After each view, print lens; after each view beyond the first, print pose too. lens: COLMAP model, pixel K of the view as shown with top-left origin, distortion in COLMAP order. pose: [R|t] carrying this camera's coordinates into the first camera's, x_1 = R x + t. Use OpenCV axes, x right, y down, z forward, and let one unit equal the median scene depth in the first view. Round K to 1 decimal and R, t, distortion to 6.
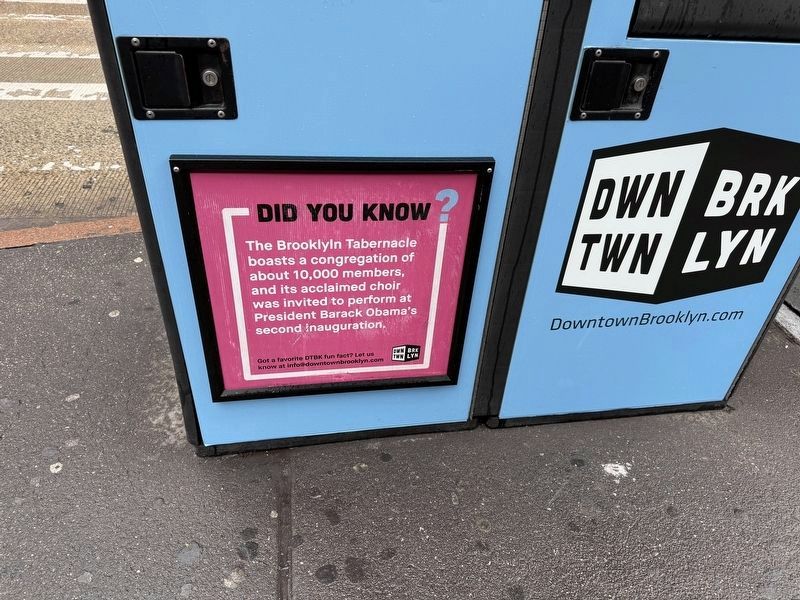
lens RADIAL K [[566.9, 0, 400.0], [0, 566.9, 300.0], [0, 0, 1]] dist [0.150518, -0.213590]
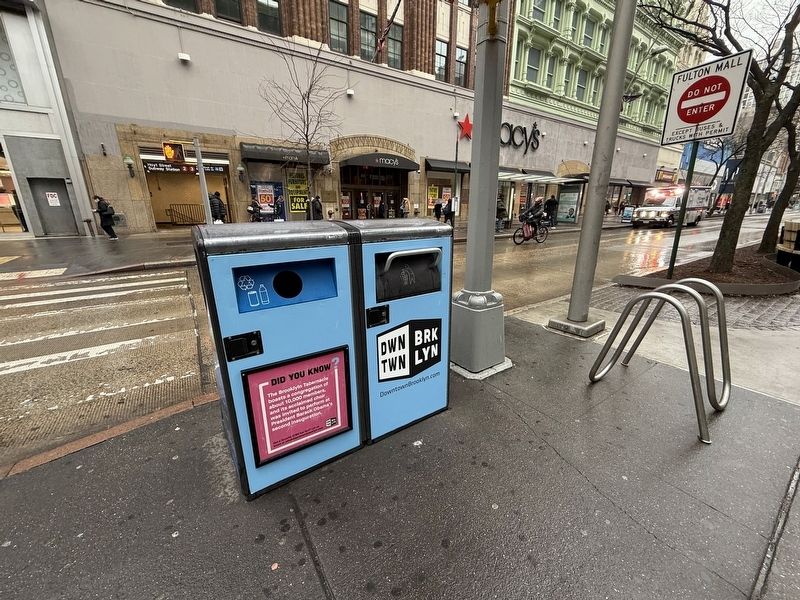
lens RADIAL K [[331.5, 0, 400.0], [0, 331.5, 300.0], [0, 0, 1]] dist [-0.003076, -0.000008]
pose [[0.910294, -0.184817, 0.370415, -0.173579], [0.291377, 0.921663, -0.256197, 0.064651], [-0.294048, 0.341145, 0.892836, -0.676556]]
